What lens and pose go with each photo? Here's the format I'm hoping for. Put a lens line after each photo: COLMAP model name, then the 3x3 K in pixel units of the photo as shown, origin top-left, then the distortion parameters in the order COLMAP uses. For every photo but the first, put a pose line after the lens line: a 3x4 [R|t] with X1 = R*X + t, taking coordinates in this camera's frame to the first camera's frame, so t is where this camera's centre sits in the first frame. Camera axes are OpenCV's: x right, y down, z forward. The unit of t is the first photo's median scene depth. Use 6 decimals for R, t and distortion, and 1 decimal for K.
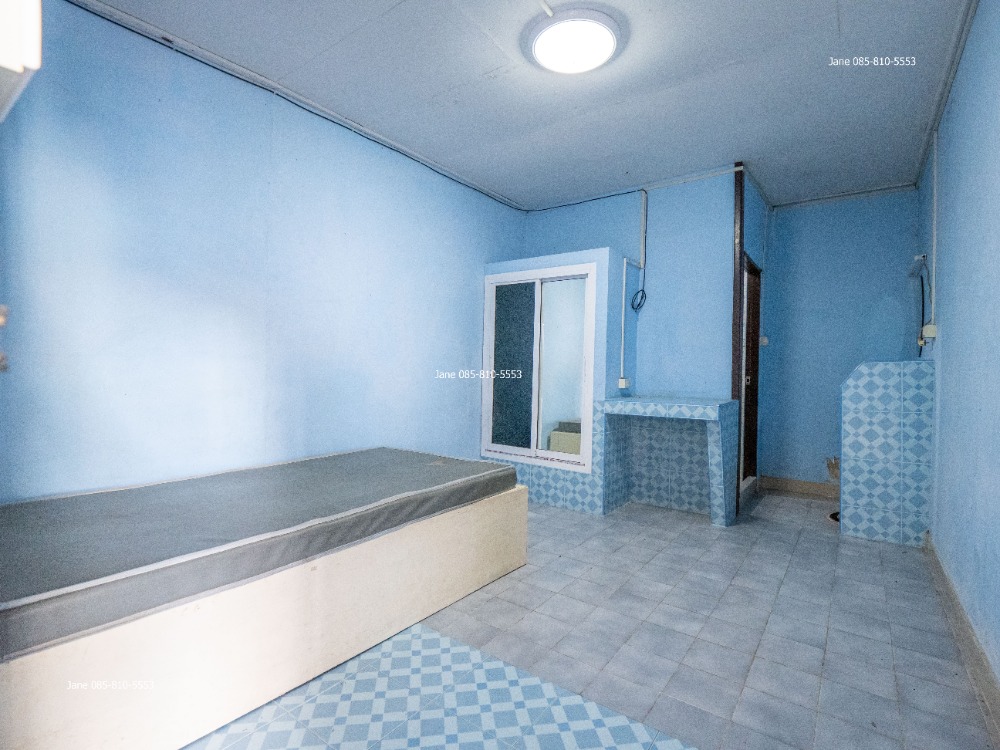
lens RADIAL K [[488.3, 0, 500.0], [0, 488.3, 375.0], [0, 0, 1]] dist [-0.002740, -0.000357]
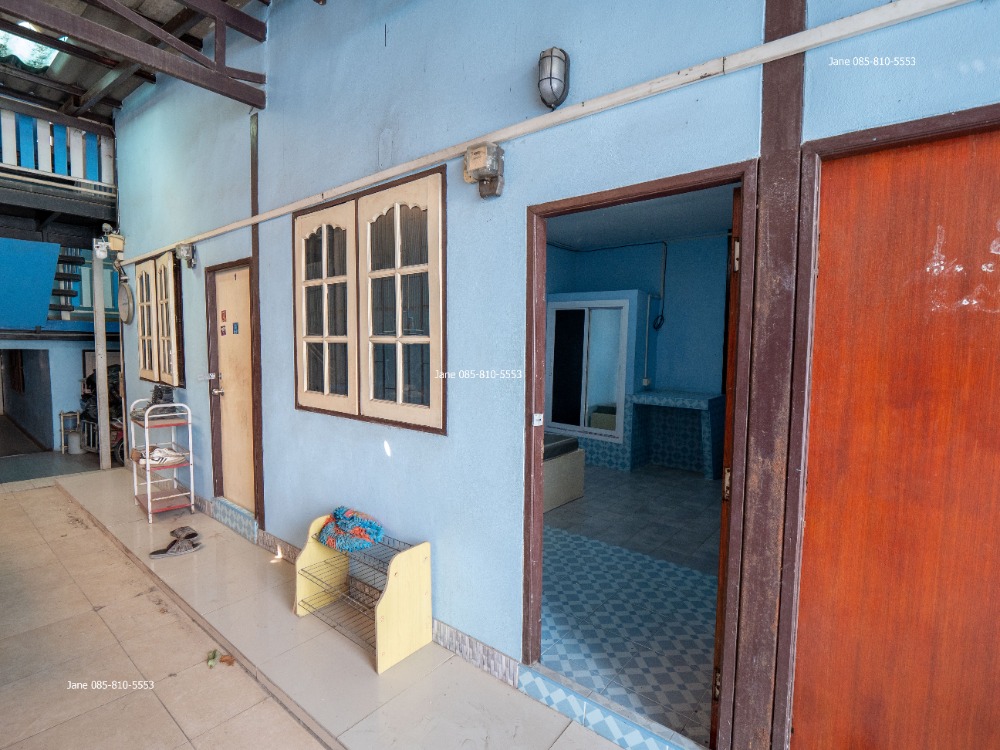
lens RADIAL K [[488.3, 0, 500.0], [0, 488.3, 375.0], [0, 0, 1]] dist [-0.002740, -0.000357]
pose [[0.998580, 0.006330, -0.052891, -0.106190], [-0.003488, 0.998553, 0.053654, -0.082268], [0.053154, -0.053394, 0.997158, -0.475674]]
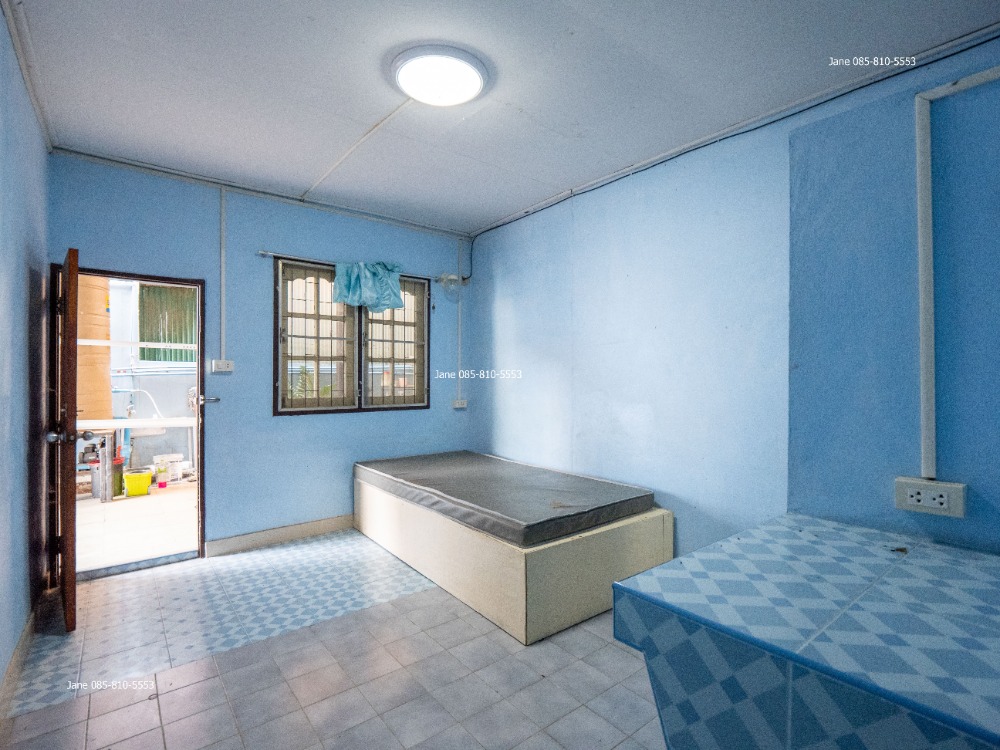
lens RADIAL K [[488.3, 0, 500.0], [0, 488.3, 375.0], [0, 0, 1]] dist [-0.002740, -0.000357]
pose [[-0.264385, -0.012703, -0.964334, 0.655691], [-0.014045, 0.999858, -0.009320, -0.052441], [0.964315, 0.011080, -0.264526, 0.871863]]
